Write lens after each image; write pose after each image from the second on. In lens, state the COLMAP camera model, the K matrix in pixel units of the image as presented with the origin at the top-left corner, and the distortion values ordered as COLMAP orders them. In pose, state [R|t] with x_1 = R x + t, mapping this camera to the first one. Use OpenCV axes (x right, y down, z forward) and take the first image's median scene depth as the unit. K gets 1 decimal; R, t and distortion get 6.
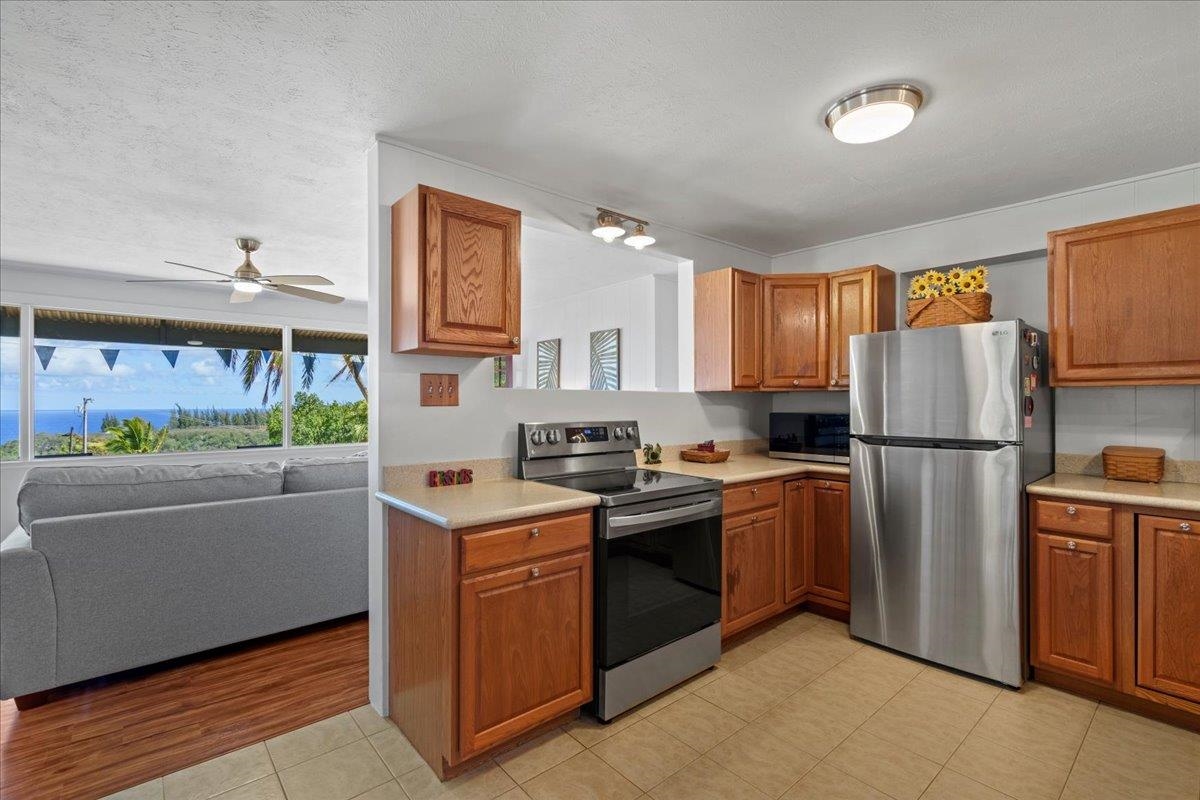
lens RADIAL K [[542.6, 0, 601.2], [0, 542.6, 397.0], [0, 0, 1]] dist [-0.005449, 0.001551]
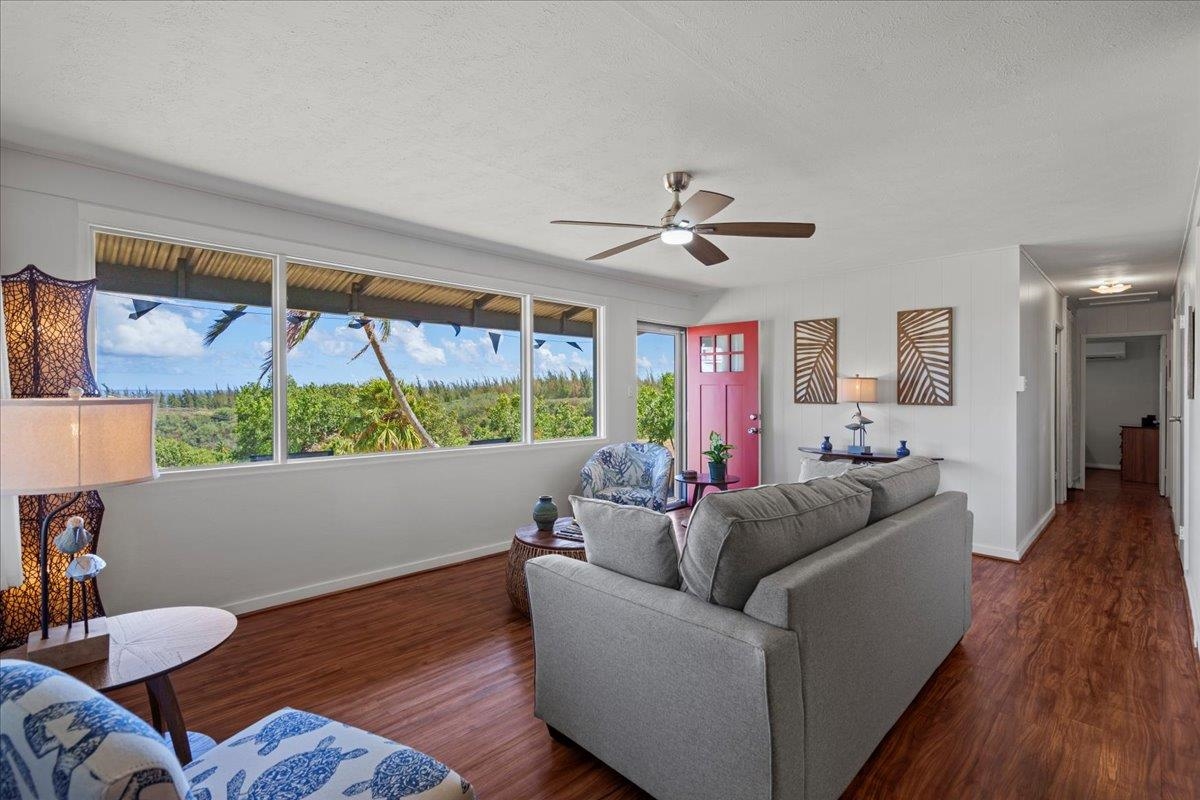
lens RADIAL K [[542.6, 0, 602.8], [0, 542.6, 387.5], [0, 0, 1]] dist [-0.005449, 0.001551]
pose [[0.996596, 0.011276, 0.081671, -1.071548], [-0.012008, 0.999892, 0.008480, 0.001805], [-0.081567, -0.009431, 0.996623, 0.329517]]
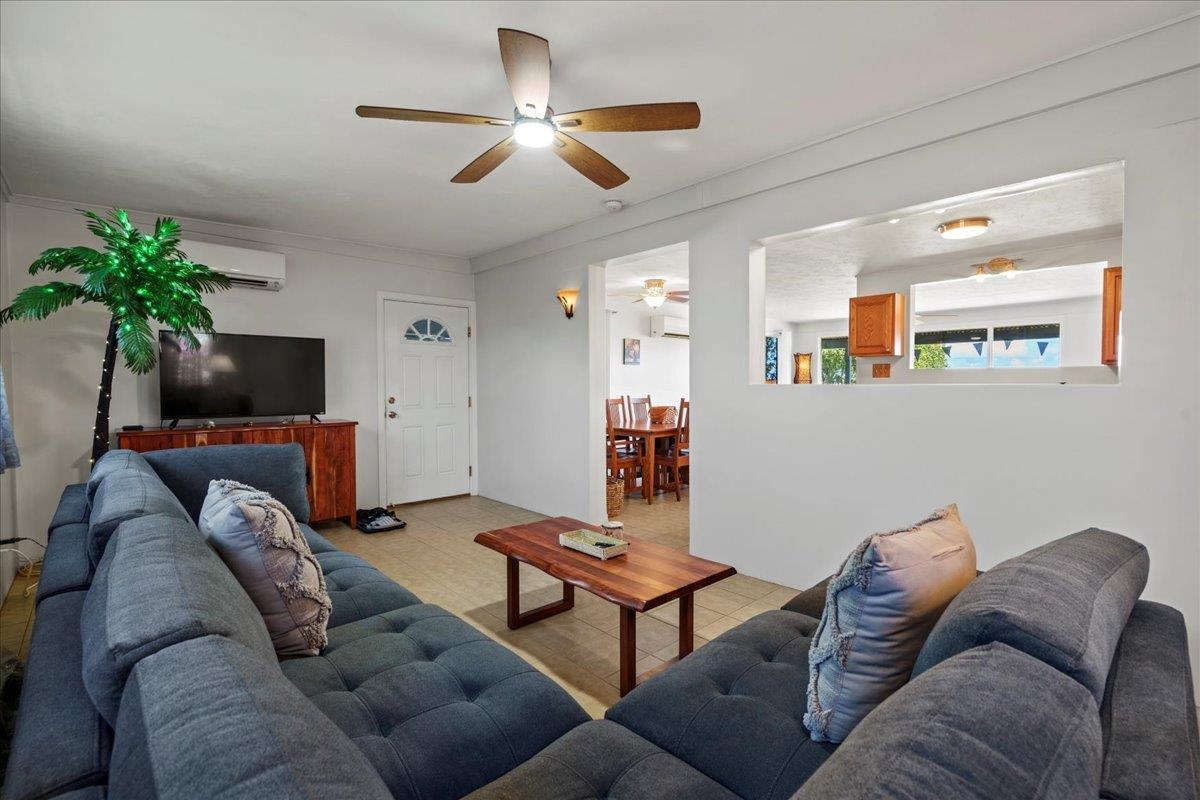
lens RADIAL K [[542.6, 0, 606.9], [0, 542.6, 397.1], [0, 0, 1]] dist [-0.005449, 0.001551]
pose [[0.053050, 0.028392, -0.998188, 1.770811], [0.014914, 0.999462, 0.029221, 0.013433], [0.998480, -0.016437, 0.052598, -0.294463]]
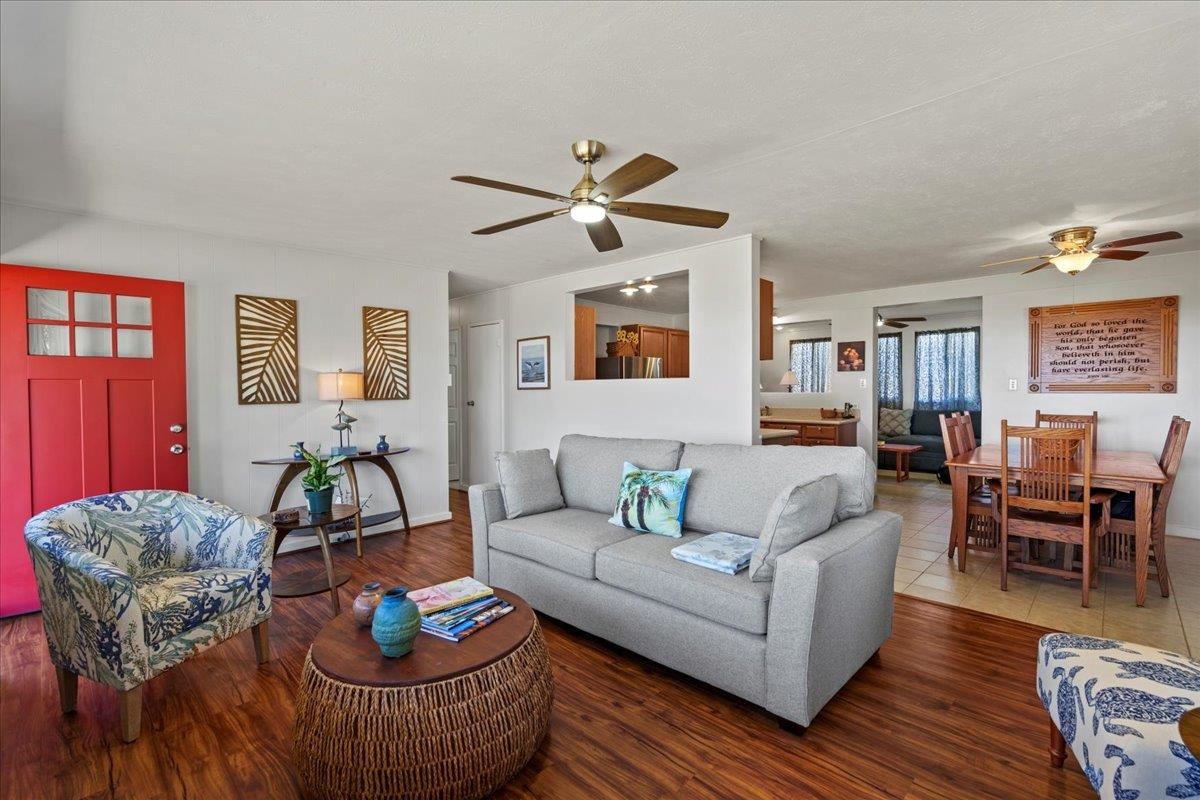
lens RADIAL K [[542.6, 0, 601.5], [0, 542.6, 394.2], [0, 0, 1]] dist [-0.005449, 0.001551]
pose [[-0.095550, -0.009380, 0.995380, -1.735831], [-0.006378, 0.999941, 0.008811, 0.019410], [-0.995404, -0.005506, -0.095605, 1.354255]]
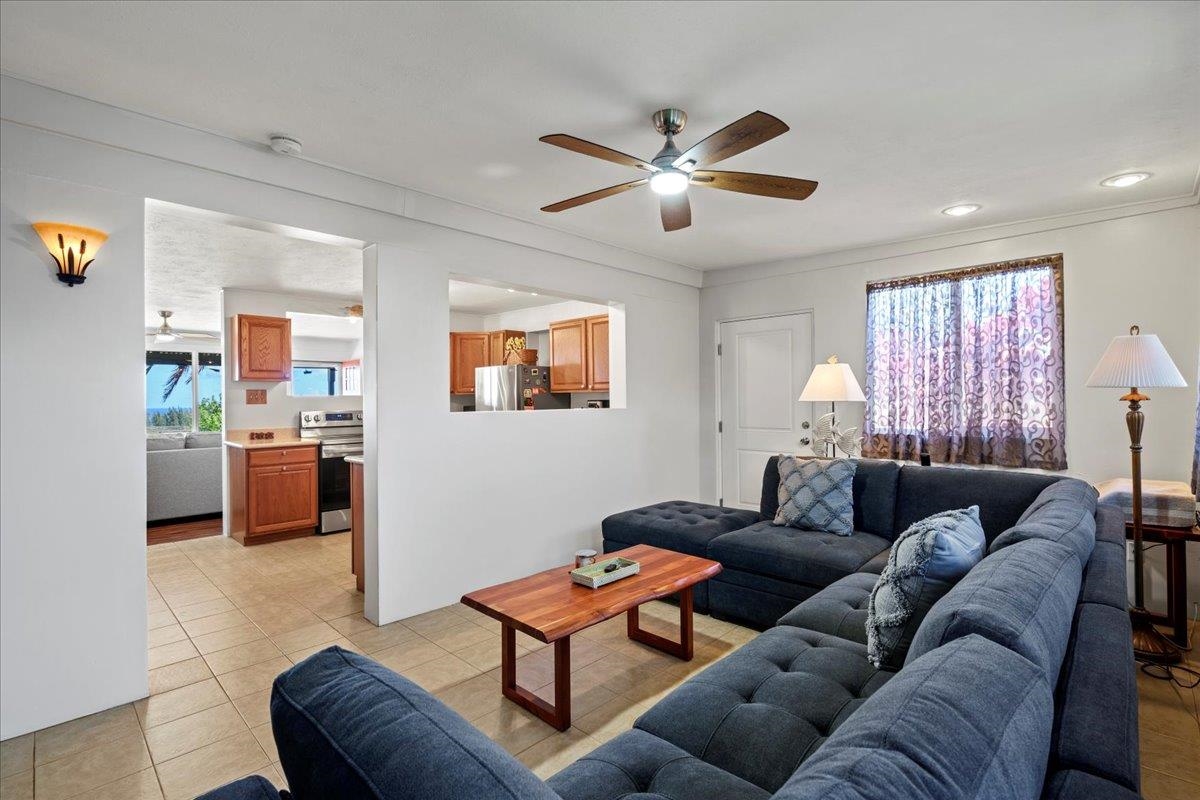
lens RADIAL K [[542.6, 0, 597.9], [0, 542.6, 394.2], [0, 0, 1]] dist [-0.005449, 0.001551]
pose [[0.995946, -0.007806, 0.089614, 0.788607], [0.007497, 0.999965, 0.003779, -0.018417], [-0.089640, -0.003092, 0.995969, -1.177335]]
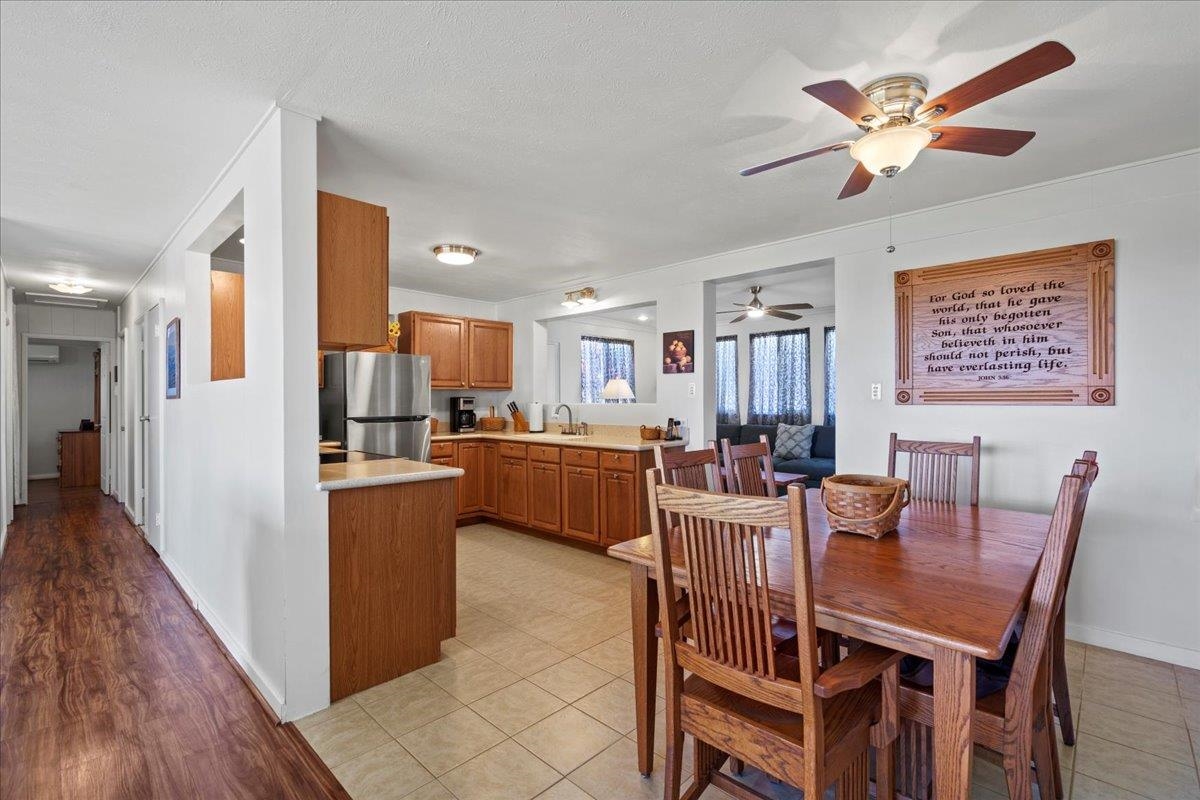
lens RADIAL K [[542.6, 0, 602.8], [0, 542.6, 401.5], [0, 0, 1]] dist [-0.005449, 0.001551]
pose [[-0.098867, -0.003561, 0.995094, -1.149868], [-0.007127, 0.999970, 0.002871, 0.016637], [-0.995075, -0.006809, -0.098889, 0.476272]]
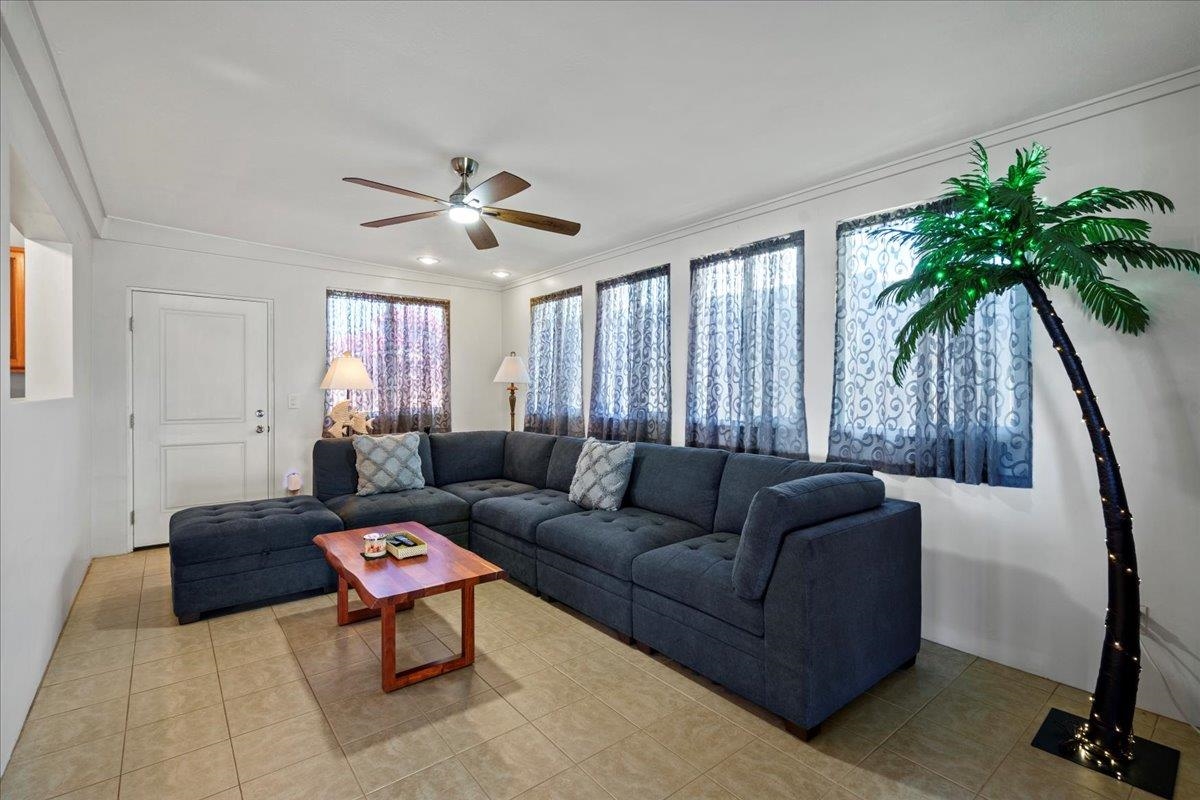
lens RADIAL K [[542.6, 0, 599.3], [0, 542.6, 393.7], [0, 0, 1]] dist [-0.005449, 0.001551]
pose [[0.035650, -0.008105, 0.999331, -0.074165], [-0.013990, 0.999865, 0.008609, -0.002545], [-0.999266, -0.014287, 0.035532, -0.667692]]
